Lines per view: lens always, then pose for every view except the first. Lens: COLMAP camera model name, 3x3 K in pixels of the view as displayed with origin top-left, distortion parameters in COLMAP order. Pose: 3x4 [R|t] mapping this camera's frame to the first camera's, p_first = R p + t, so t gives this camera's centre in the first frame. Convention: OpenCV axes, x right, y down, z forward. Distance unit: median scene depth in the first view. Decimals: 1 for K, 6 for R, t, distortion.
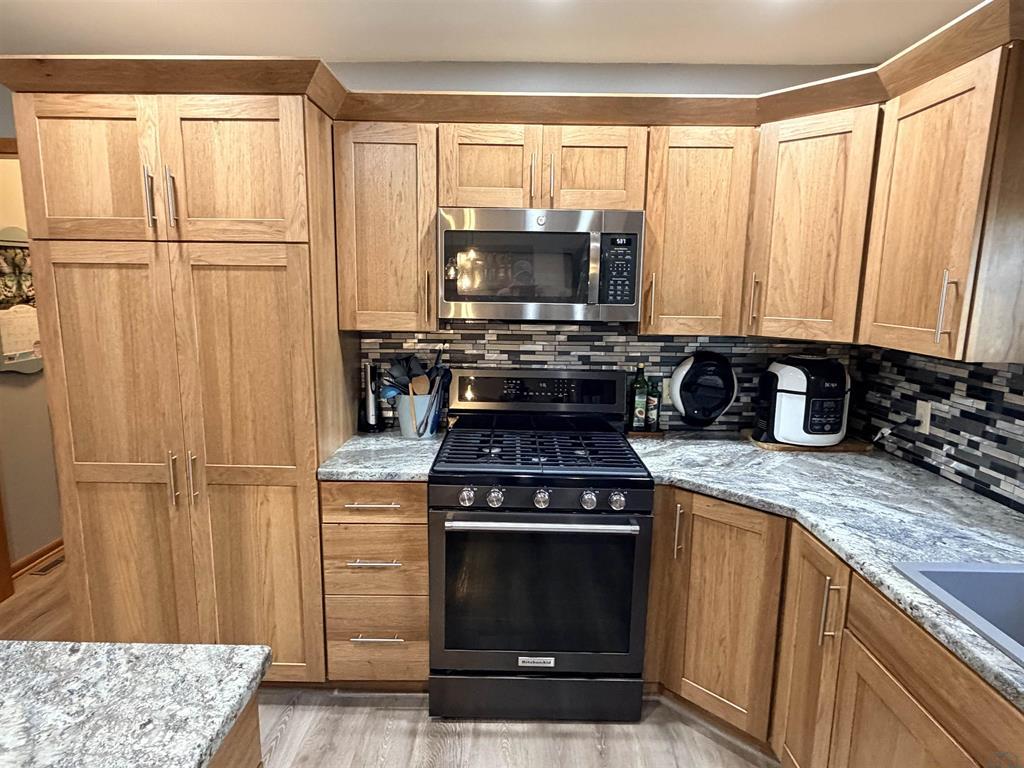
lens RADIAL K [[602.9, 0, 508.3], [0, 602.9, 381.7], [0, 0, 1]] dist [0.002082, 0.003071]
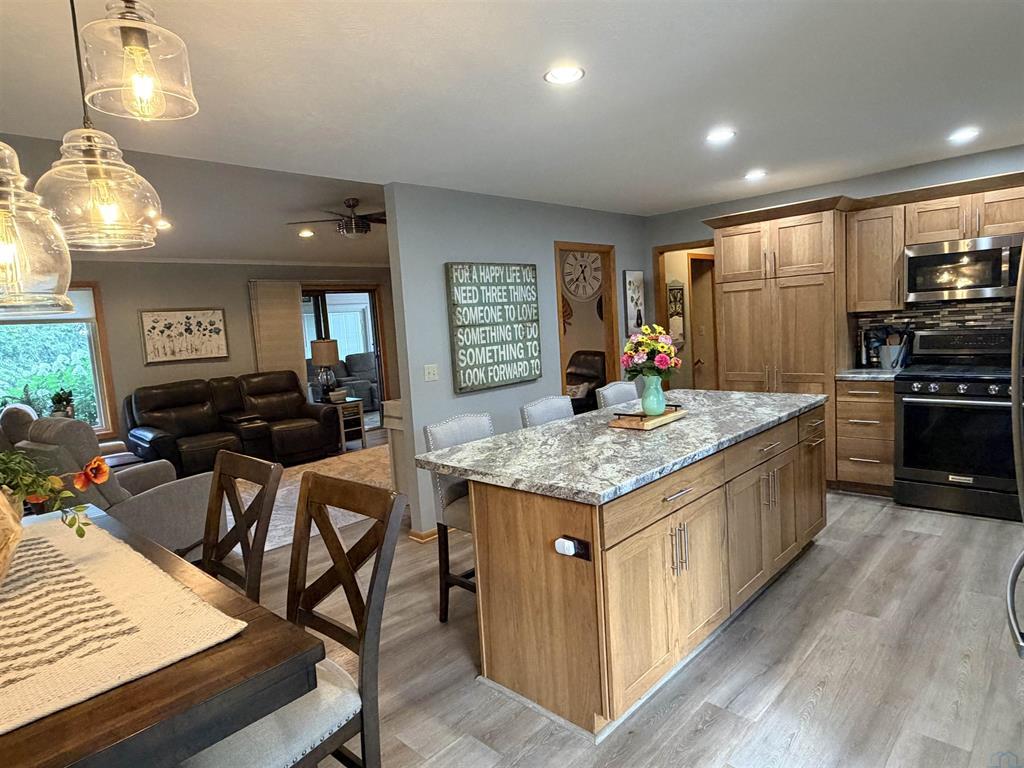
lens RADIAL K [[602.9, 0, 509.4], [0, 602.9, 383.1], [0, 0, 1]] dist [0.002082, 0.003071]
pose [[0.728130, 0.009934, -0.685367, 0.309731], [-0.036052, 0.999066, -0.023820, 0.260438], [0.684490, 0.042053, 0.727809, -1.344371]]
